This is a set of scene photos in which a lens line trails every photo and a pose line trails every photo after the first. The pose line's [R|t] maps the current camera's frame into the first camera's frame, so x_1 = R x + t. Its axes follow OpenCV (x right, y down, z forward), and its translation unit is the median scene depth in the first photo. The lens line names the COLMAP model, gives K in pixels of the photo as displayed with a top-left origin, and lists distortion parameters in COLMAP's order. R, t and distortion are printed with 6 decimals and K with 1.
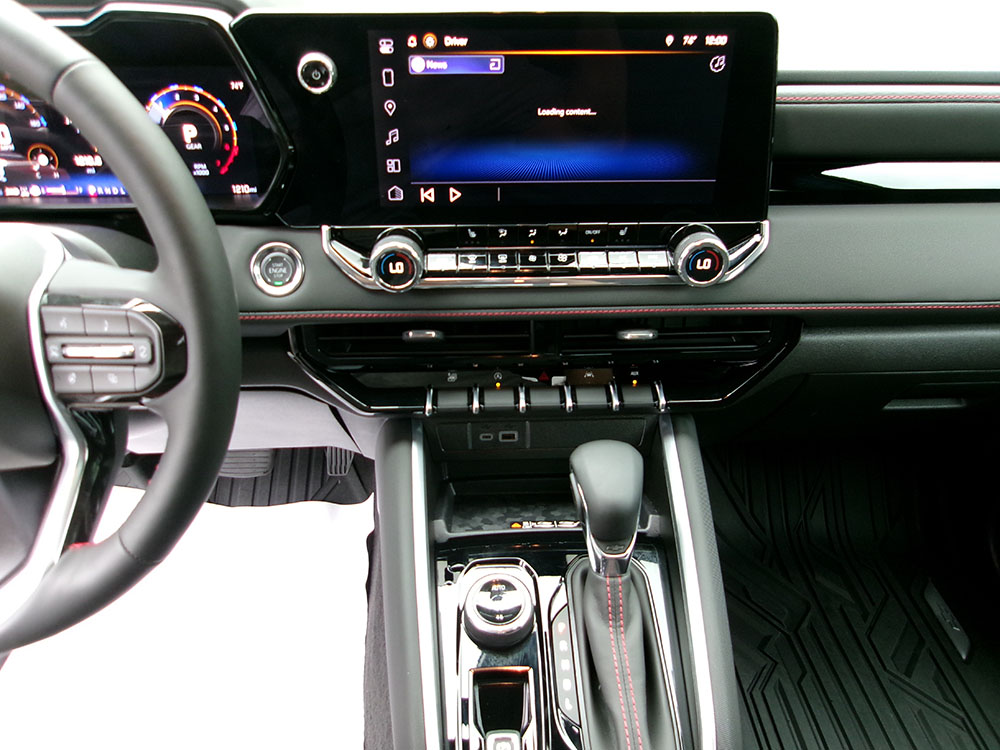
lens RADIAL K [[777.4, 0, 500.0], [0, 777.4, 375.0], [0, 0, 1]] dist [0.004879, 0.014536]
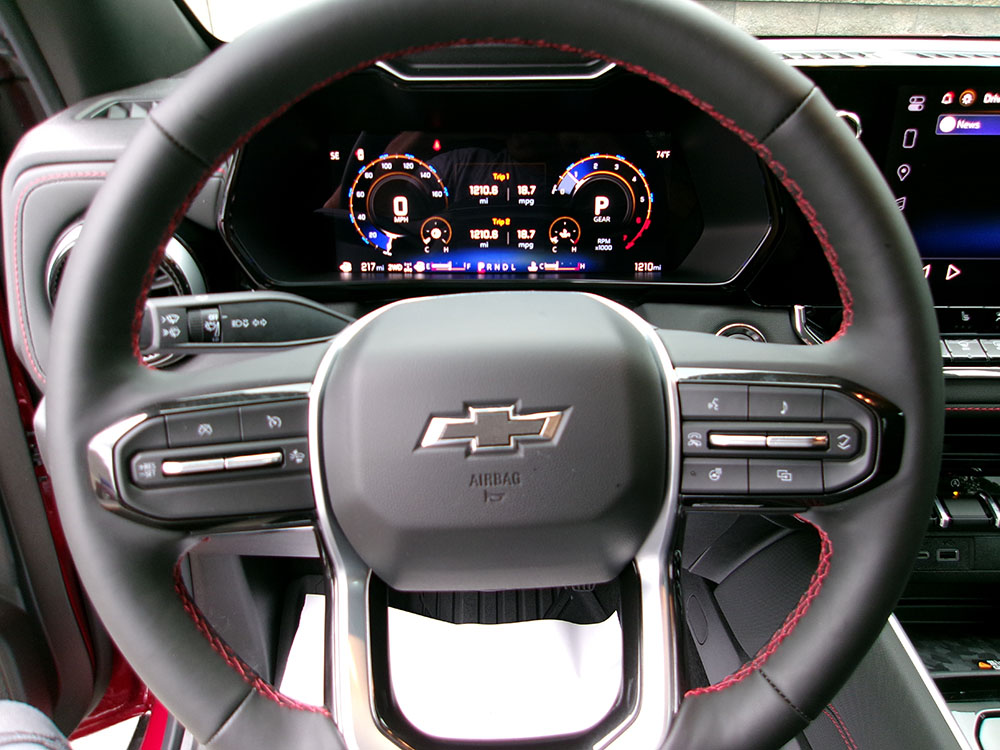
lens RADIAL K [[792.9, 0, 500.0], [0, 792.9, 375.0], [0, 0, 1]] dist [-0.001640, 0.002203]
pose [[0.999138, 0.016082, -0.038283, -0.510715], [-0.021040, 0.990909, -0.132875, 0.011378], [0.035798, 0.133566, 0.990393, 0.116395]]
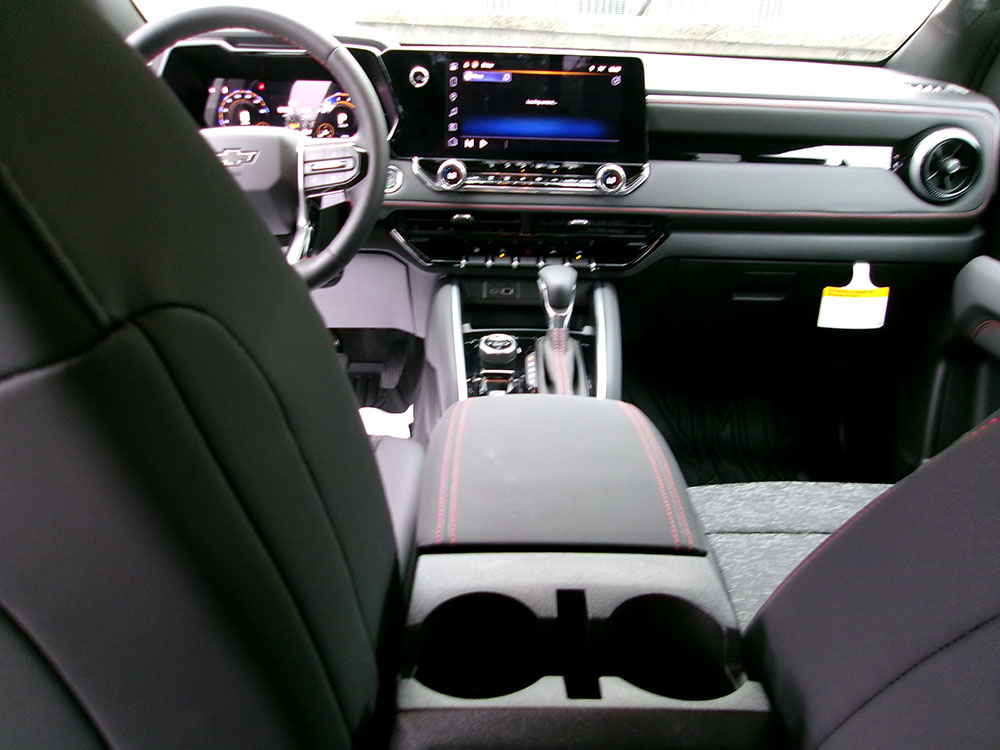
lens RADIAL K [[777.4, 0, 500.0], [0, 777.4, 375.0], [0, 0, 1]] dist [0.004879, 0.014536]
pose [[0.999236, 0.035662, -0.015985, 0.033602], [-0.037847, 0.985011, -0.168290, 0.638001], [0.009744, 0.168766, 0.985608, -0.785198]]
